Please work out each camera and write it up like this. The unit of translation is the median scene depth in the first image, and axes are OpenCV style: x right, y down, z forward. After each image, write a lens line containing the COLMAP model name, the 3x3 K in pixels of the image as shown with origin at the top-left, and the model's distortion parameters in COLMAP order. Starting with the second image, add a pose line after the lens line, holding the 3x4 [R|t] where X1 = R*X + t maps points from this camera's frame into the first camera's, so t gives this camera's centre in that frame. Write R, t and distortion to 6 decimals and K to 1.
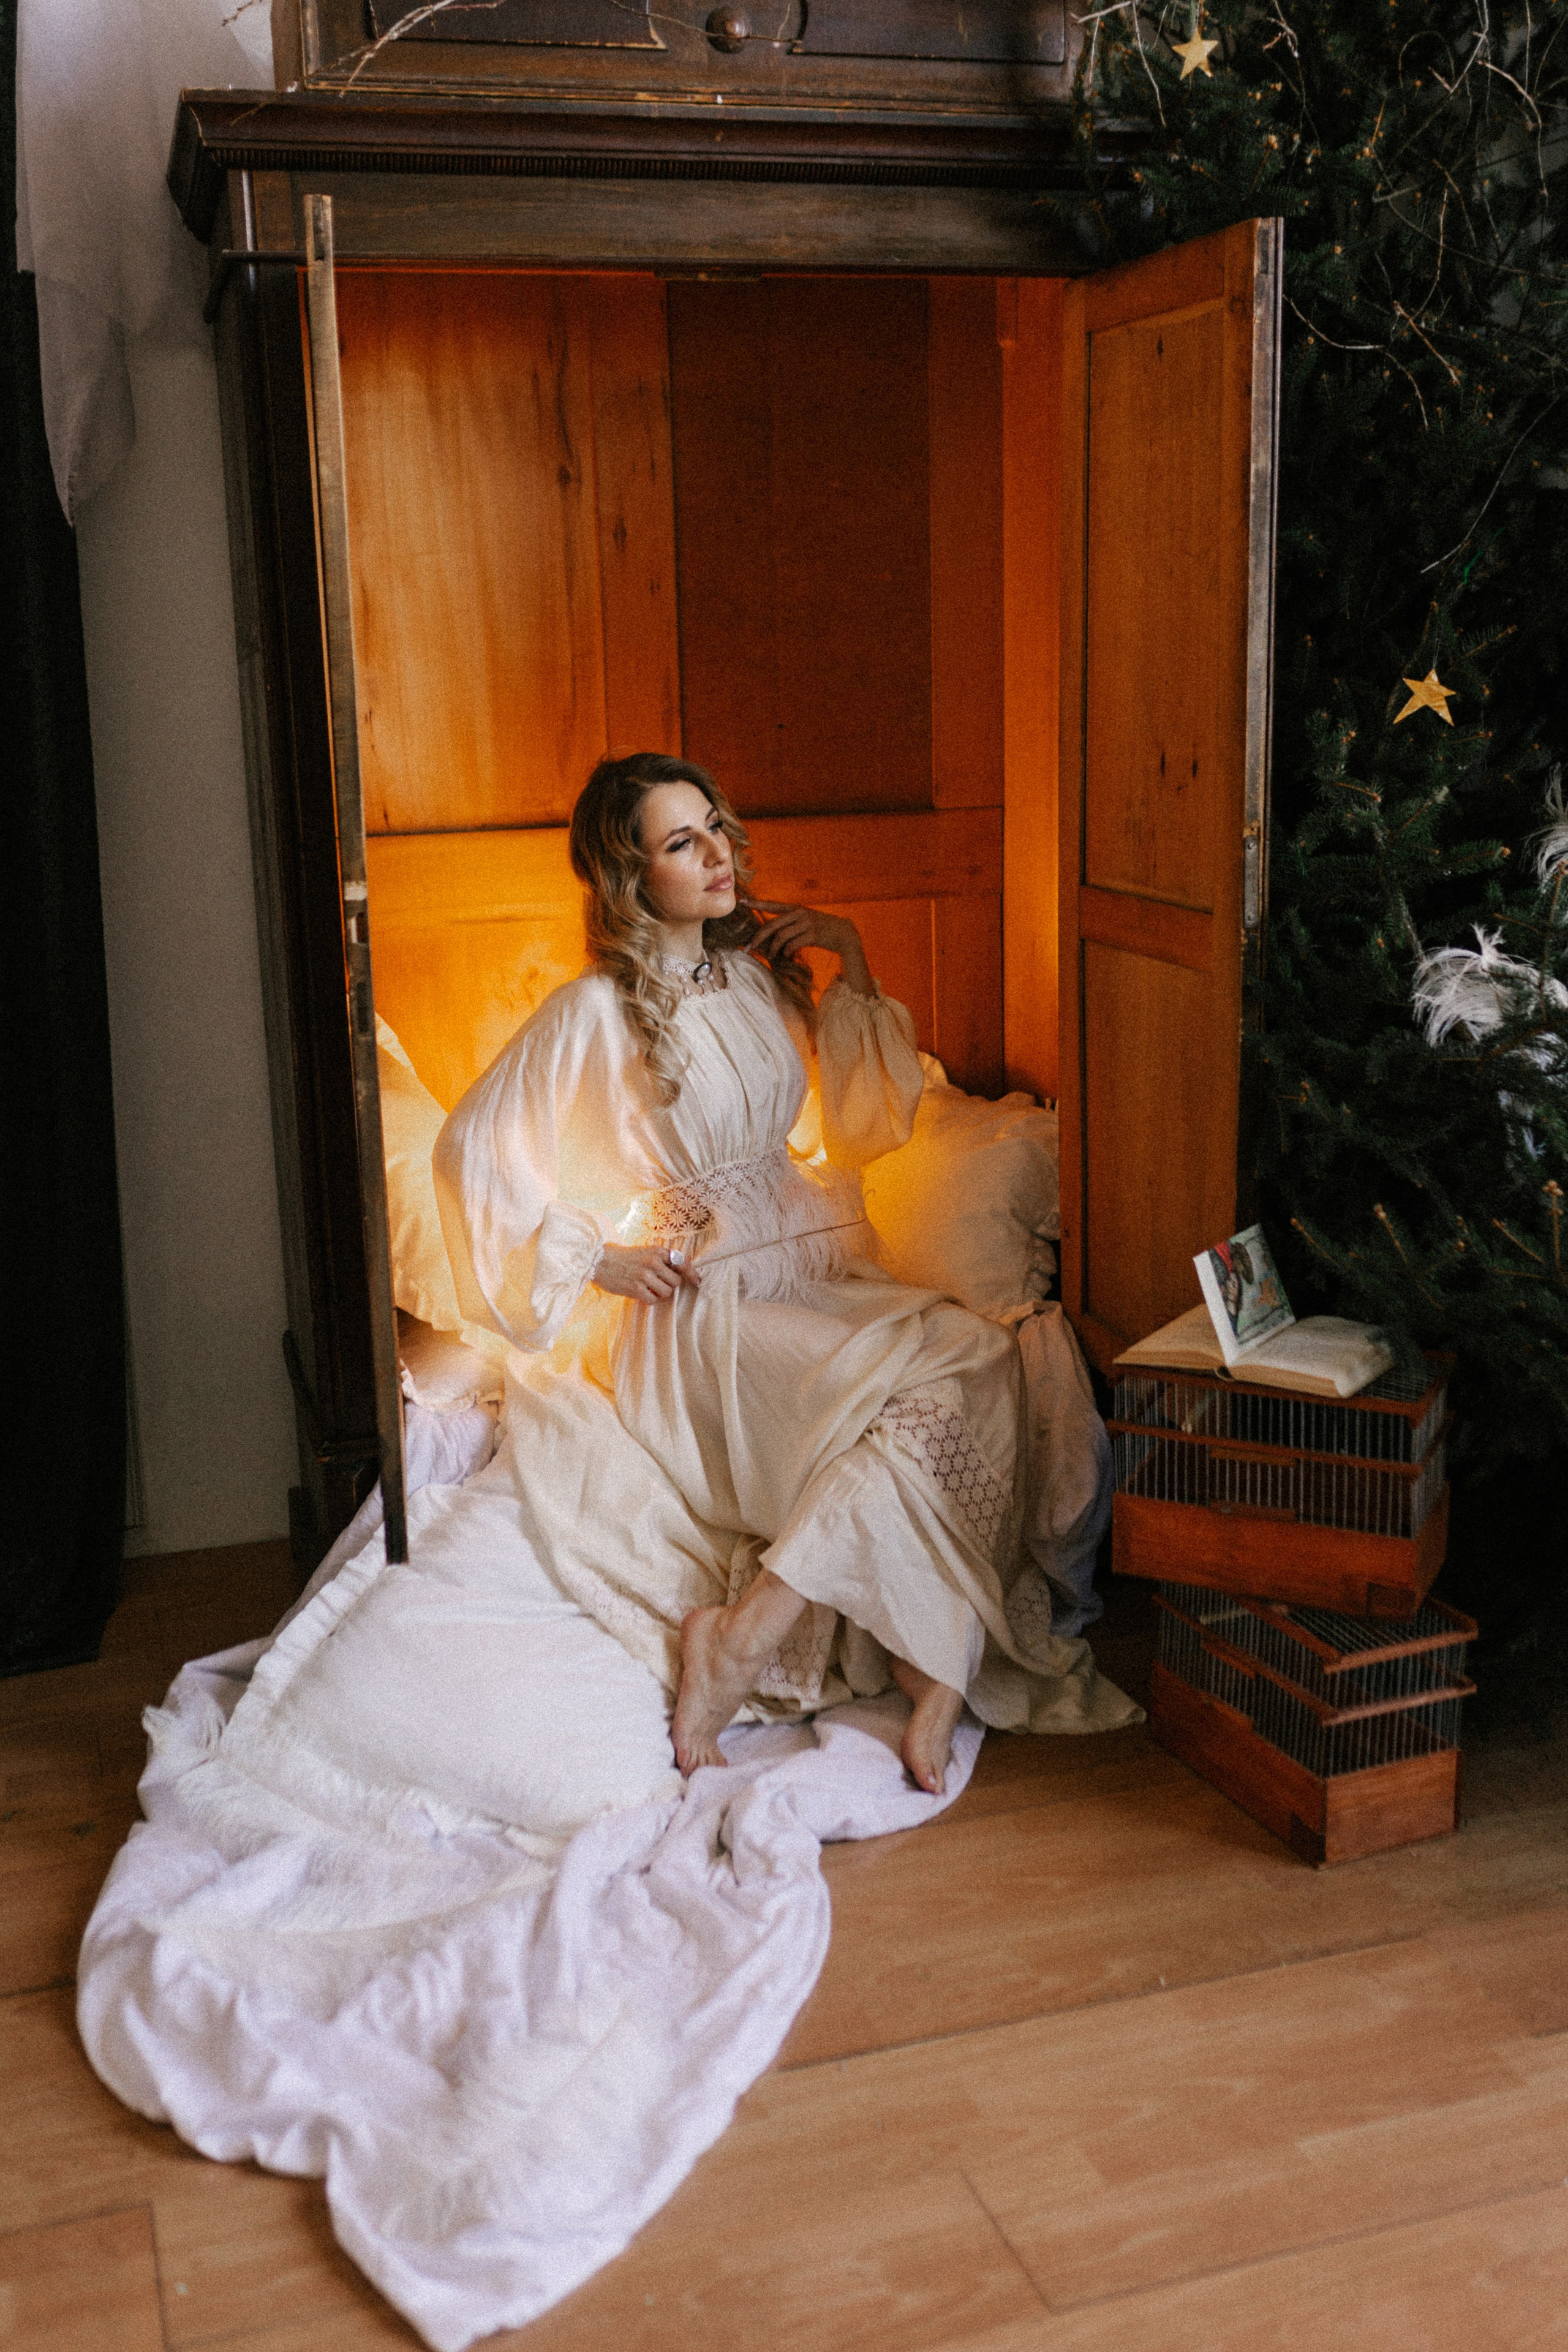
lens RADIAL K [[2304.3, 0, 798.6], [0, 2304.3, 1174.7], [0, 0, 1]] dist [-0.018145, 0.013499]
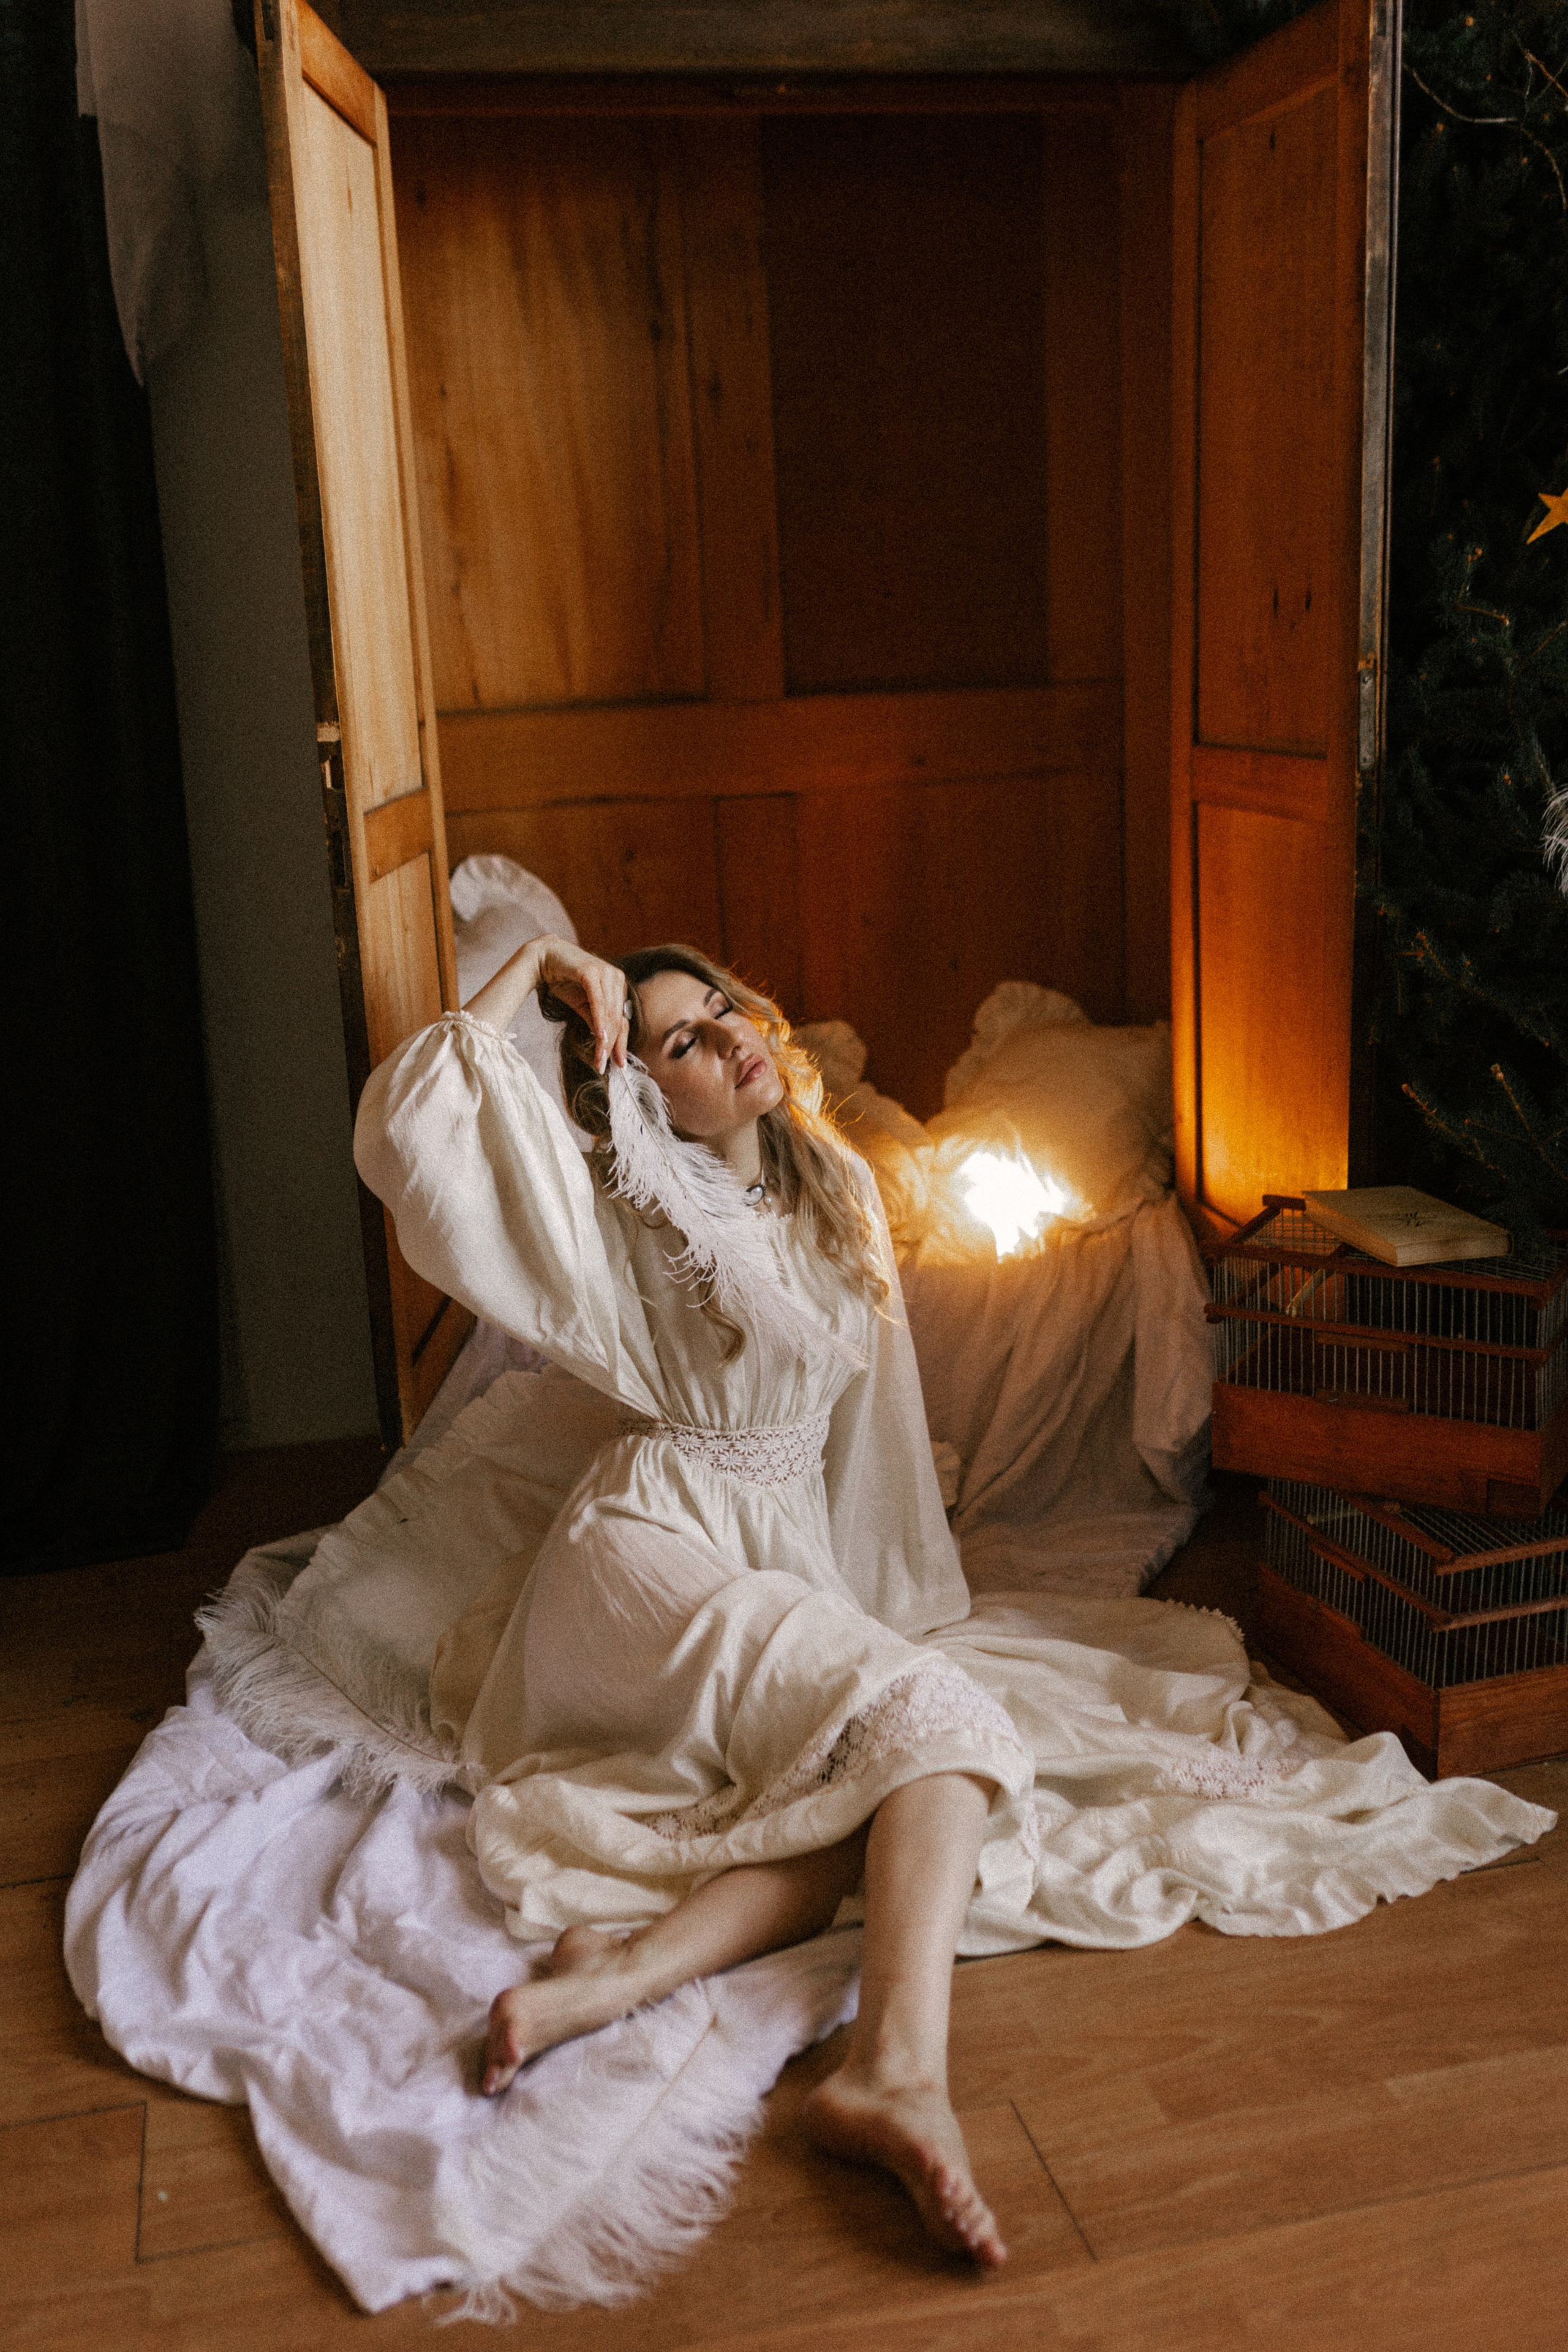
lens RADIAL K [[2248.8, 0, 784.0], [0, 2248.8, 1176.0], [0, 0, 1]] dist [-0.011005, 0.008832]
pose [[0.996539, 0.002230, -0.083091, 0.039300], [0.000098, 0.999608, 0.027998, 0.029550], [0.083121, -0.027909, 0.996149, 0.080959]]
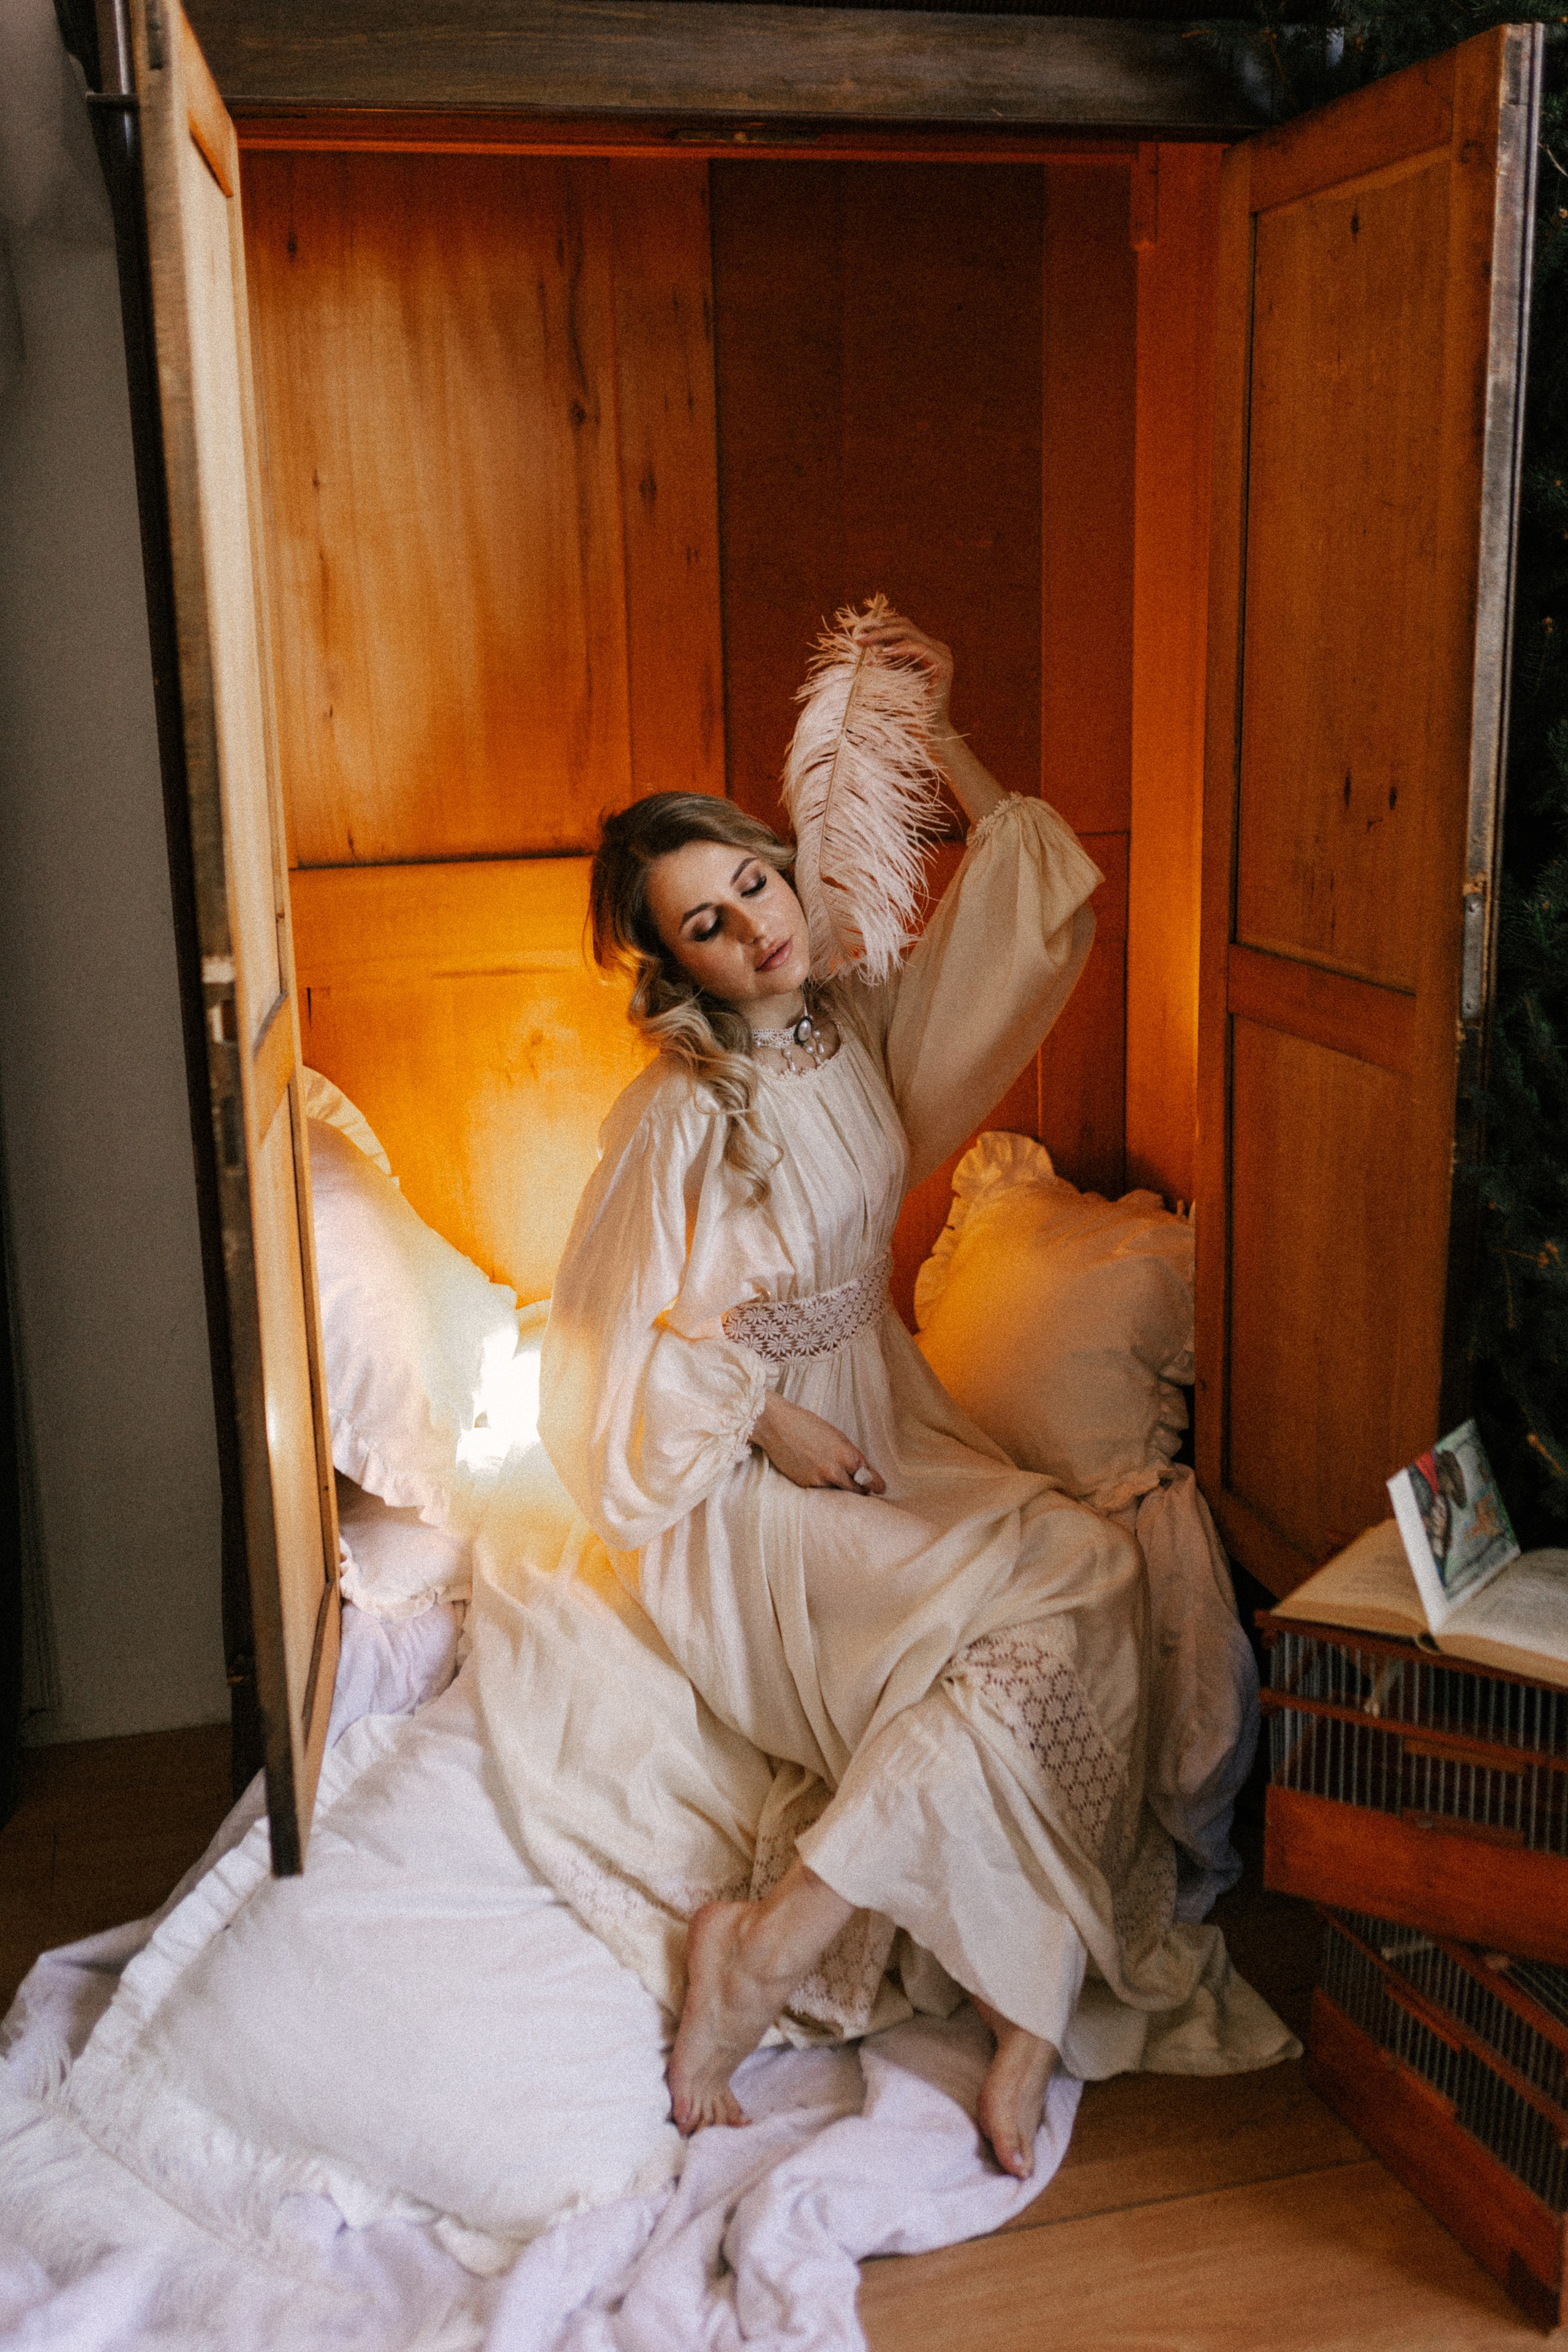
lens RADIAL K [[2433.9, 0, 783.6], [0, 2433.9, 1202.2], [0, 0, 1]] dist [-0.007302, 0.007443]
pose [[0.998690, 0.014728, -0.049014, 0.017983], [-0.014496, 0.999882, 0.005076, -0.049927], [0.049083, -0.004359, 0.998785, 0.220074]]
